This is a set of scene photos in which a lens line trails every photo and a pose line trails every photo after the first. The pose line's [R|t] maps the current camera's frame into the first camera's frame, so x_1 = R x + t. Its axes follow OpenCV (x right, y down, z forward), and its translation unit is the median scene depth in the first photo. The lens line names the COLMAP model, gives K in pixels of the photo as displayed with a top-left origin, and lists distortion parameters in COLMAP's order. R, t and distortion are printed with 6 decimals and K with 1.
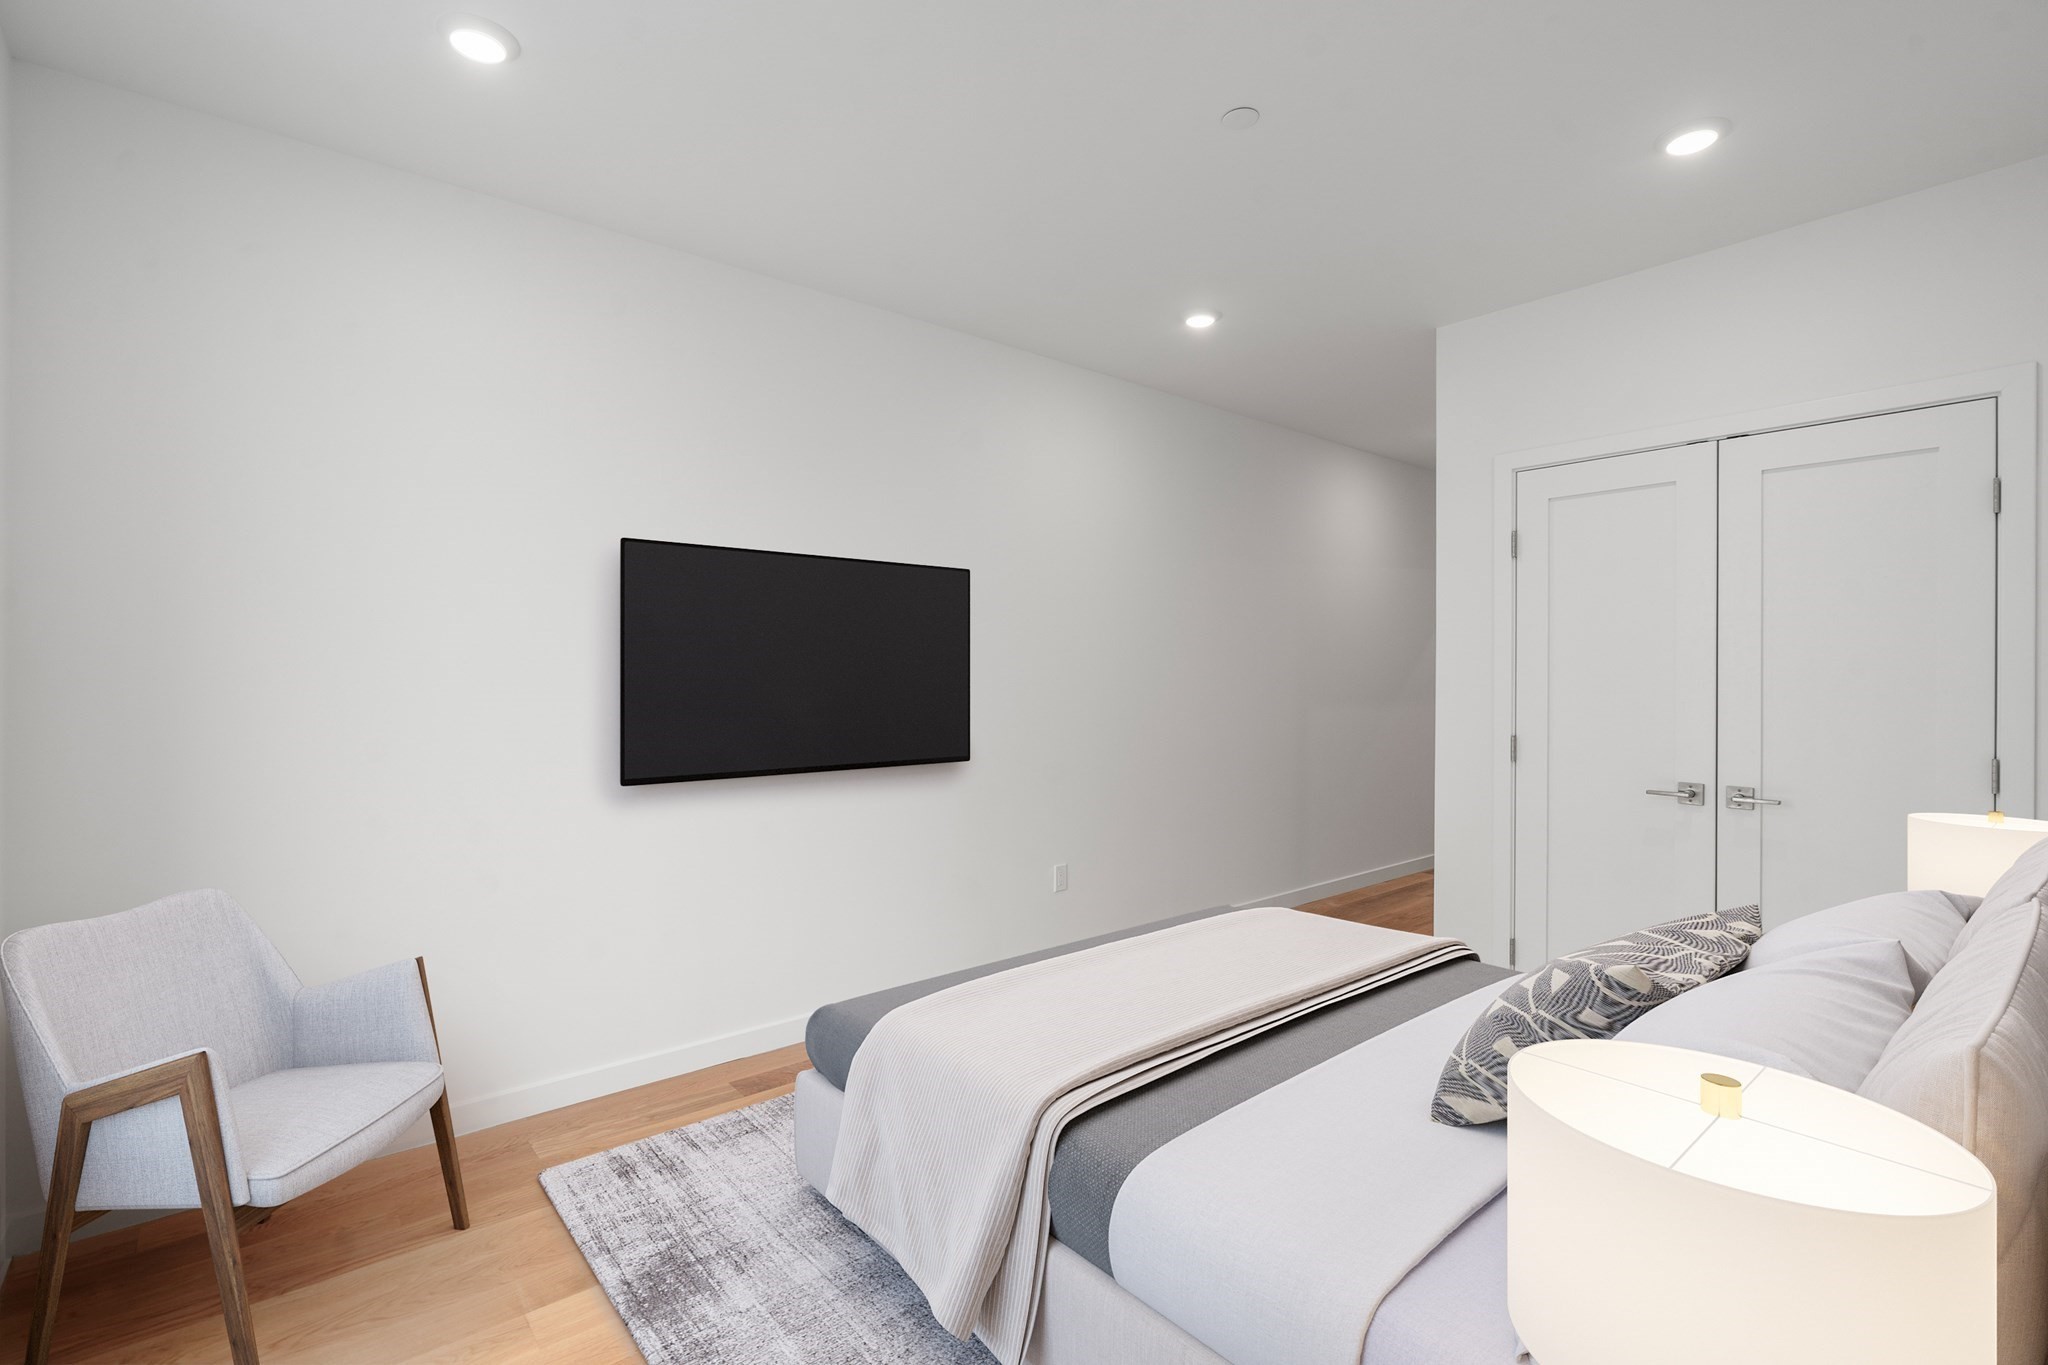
lens RADIAL K [[984.6, 0, 1024.0], [0, 984.6, 682.5], [0, 0, 1]] dist [-0.001846, -0.000279]
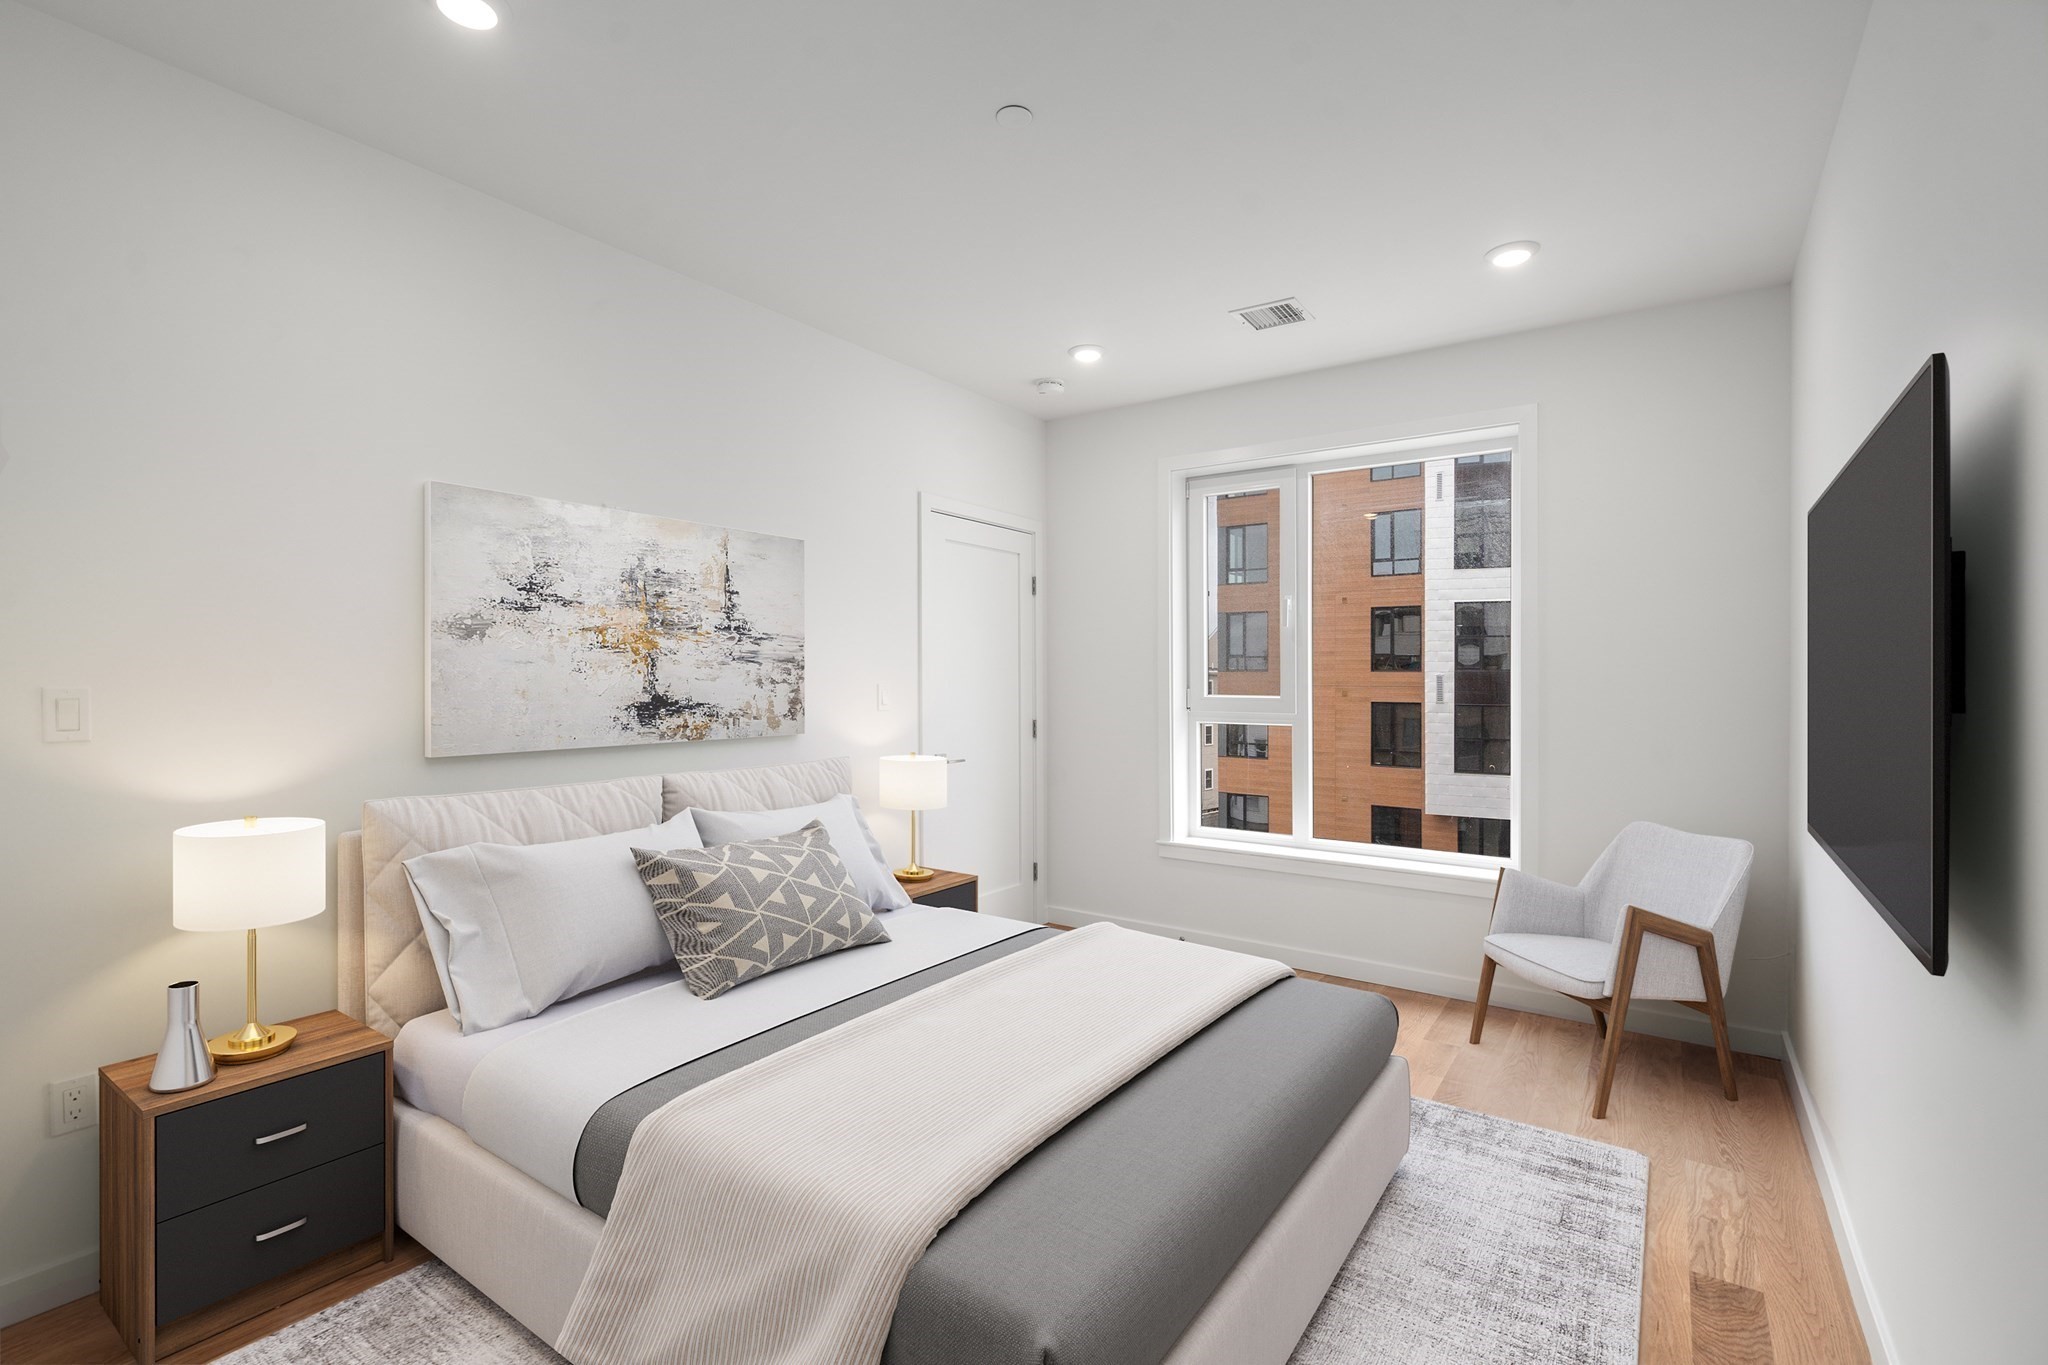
lens RADIAL K [[929.1, 0, 1024.0], [0, 929.1, 682.5], [0, 0, 1]] dist [-0.000003, -0.000009]
pose [[-0.972920, -0.001577, -0.231136, 0.398328], [-0.002101, 0.999996, 0.002020, -0.016989], [0.231132, 0.002451, -0.972919, 1.815484]]
